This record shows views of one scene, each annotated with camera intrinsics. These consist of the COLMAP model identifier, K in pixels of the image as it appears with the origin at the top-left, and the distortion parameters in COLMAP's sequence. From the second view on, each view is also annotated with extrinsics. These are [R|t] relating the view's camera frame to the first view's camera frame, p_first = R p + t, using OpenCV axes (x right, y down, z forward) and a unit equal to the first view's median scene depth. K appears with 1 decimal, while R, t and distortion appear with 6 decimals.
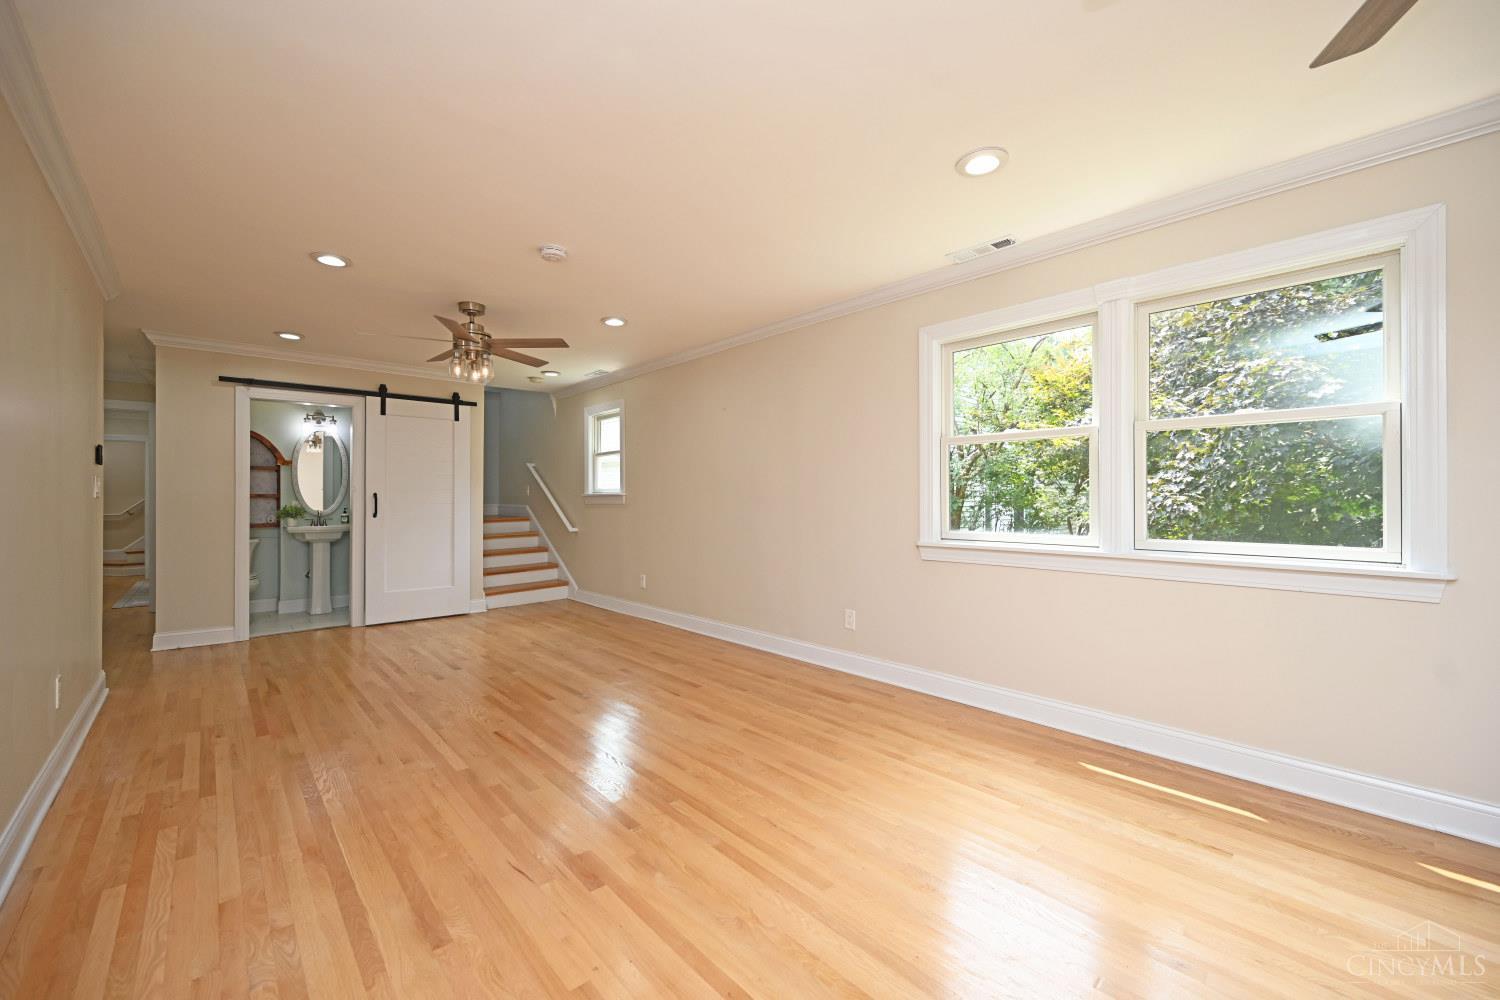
lens RADIAL K [[588.3, 0, 748.0], [0, 588.3, 495.4], [0, 0, 1]] dist [-0.002958, -0.000714]
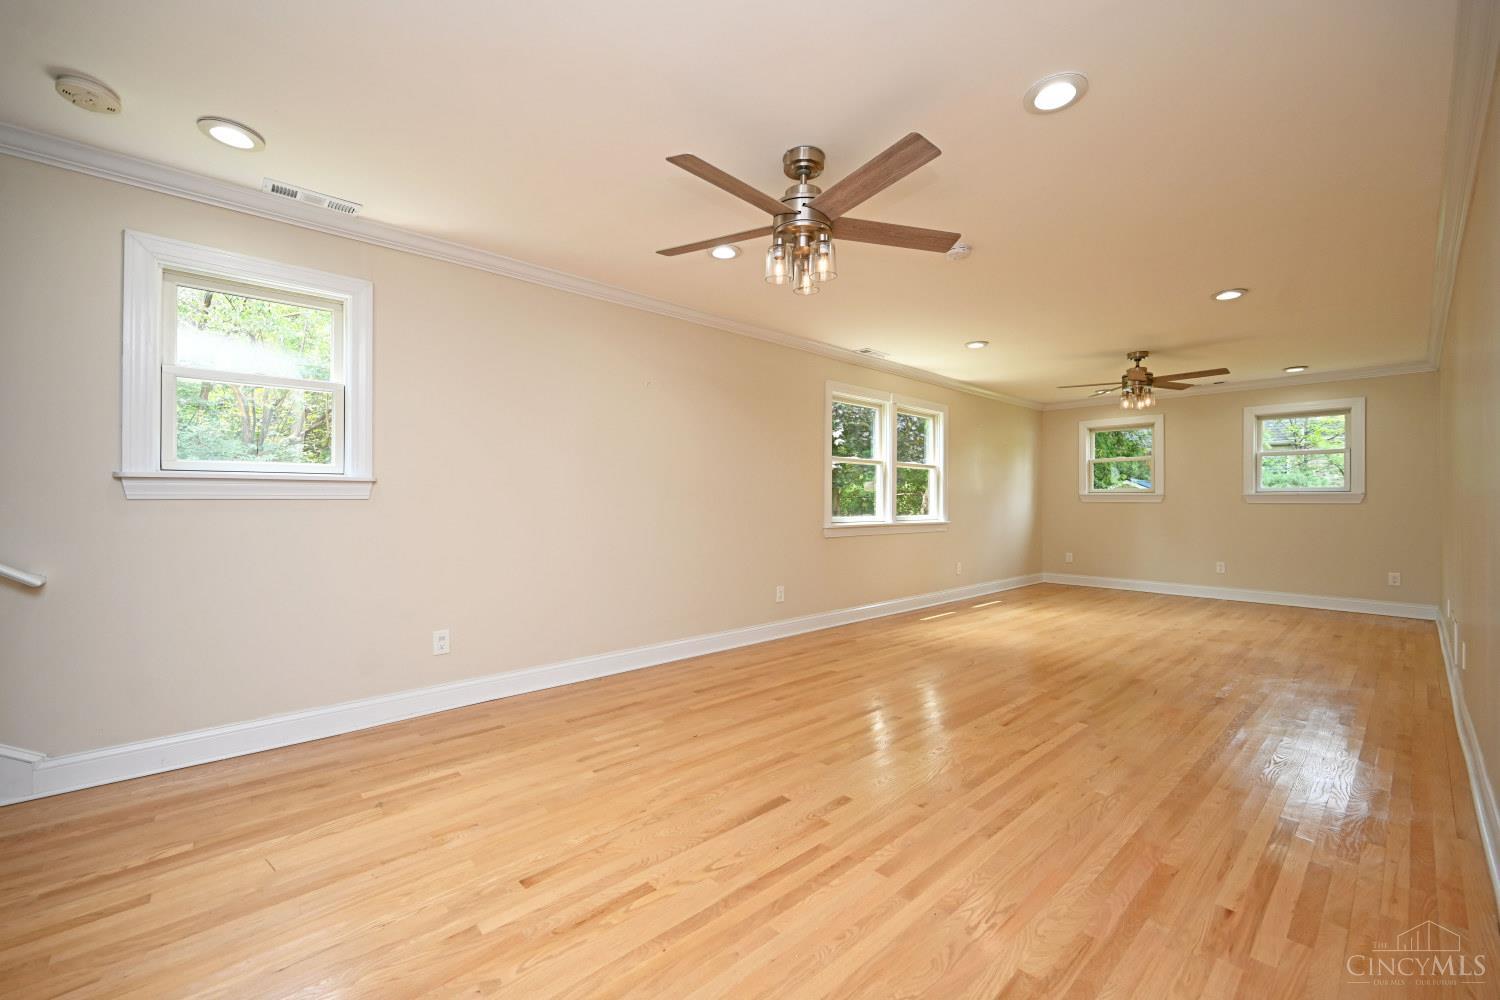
lens RADIAL K [[588.3, 0, 748.9], [0, 588.3, 505.0], [0, 0, 1]] dist [-0.002958, -0.000714]
pose [[0.024017, 0.000318, 0.999712, -1.225619], [-0.008401, 0.999965, -0.000116, 0.028586], [-0.999676, -0.008395, 0.024018, 1.205780]]
